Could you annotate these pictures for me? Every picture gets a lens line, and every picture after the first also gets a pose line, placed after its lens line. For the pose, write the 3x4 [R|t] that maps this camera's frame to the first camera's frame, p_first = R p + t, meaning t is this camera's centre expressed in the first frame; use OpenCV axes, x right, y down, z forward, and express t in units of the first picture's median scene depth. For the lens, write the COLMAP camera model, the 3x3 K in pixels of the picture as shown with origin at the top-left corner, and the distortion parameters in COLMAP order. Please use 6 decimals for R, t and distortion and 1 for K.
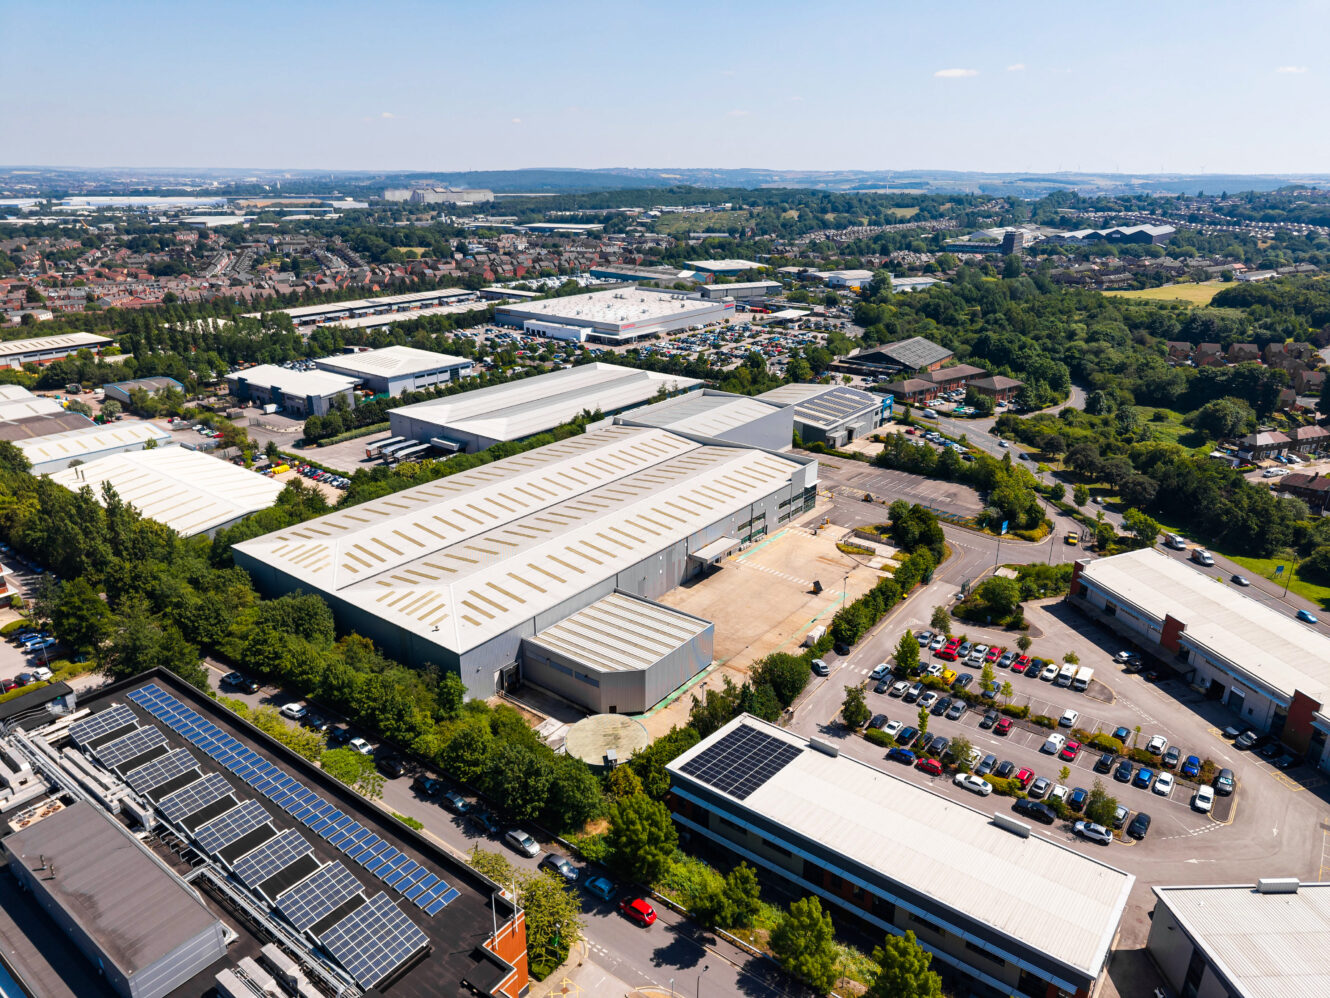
lens RADIAL K [[890.4, 0, 665.0], [0, 890.4, 499.0], [0, 0, 1]] dist [0.009587, -0.007658]
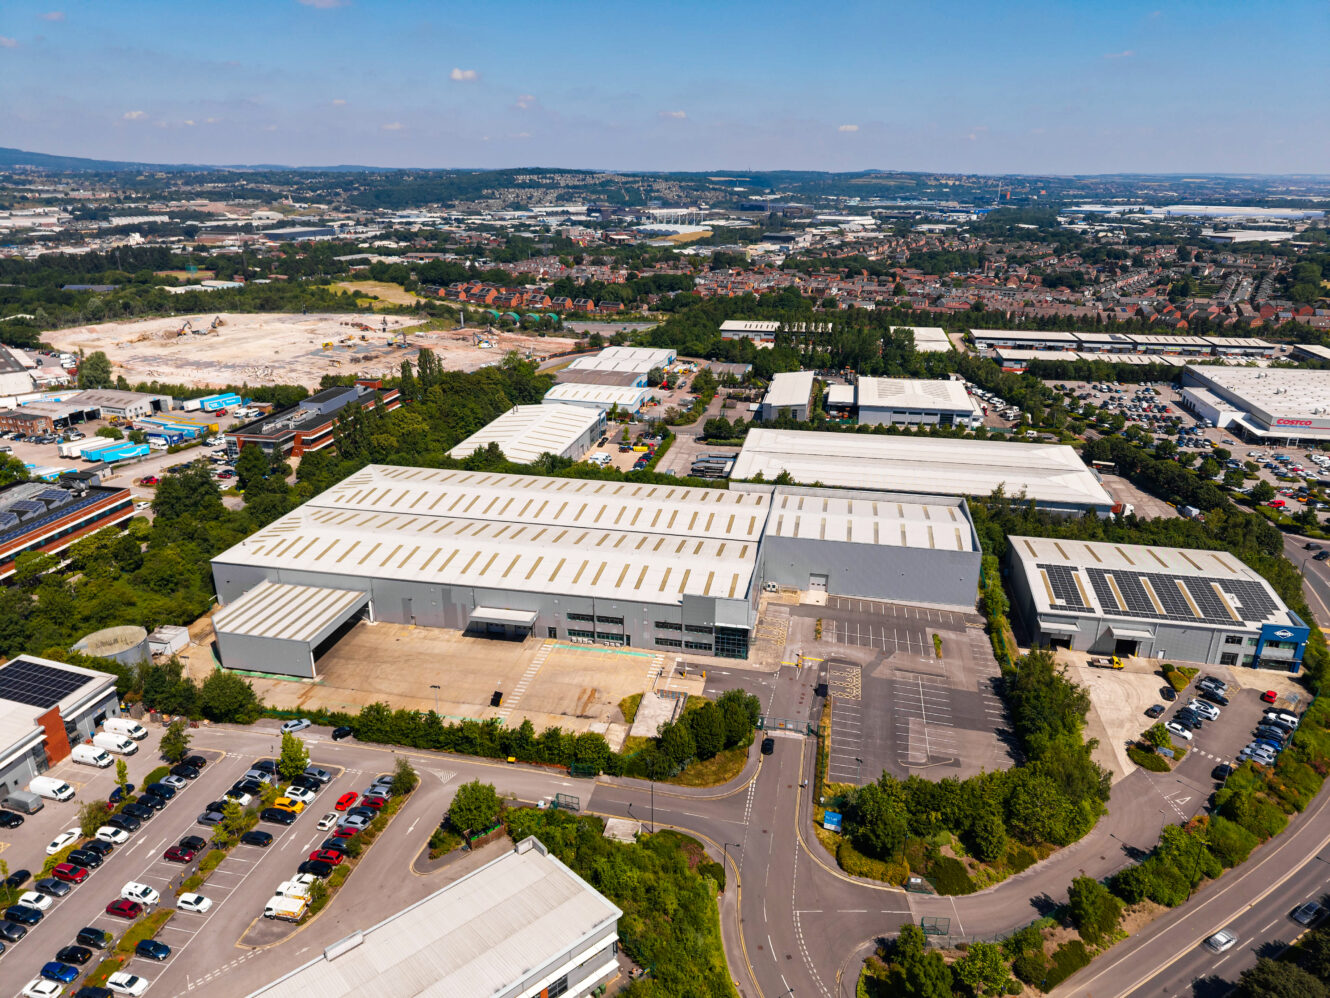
lens RADIAL K [[890.4, 0, 665.0], [0, 890.4, 499.0], [0, 0, 1]] dist [0.009587, -0.007658]
pose [[0.434489, 0.307737, -0.846473, 0.586657], [-0.313189, 0.932792, 0.178361, -0.184418], [0.844472, 0.187610, 0.501667, 0.421567]]
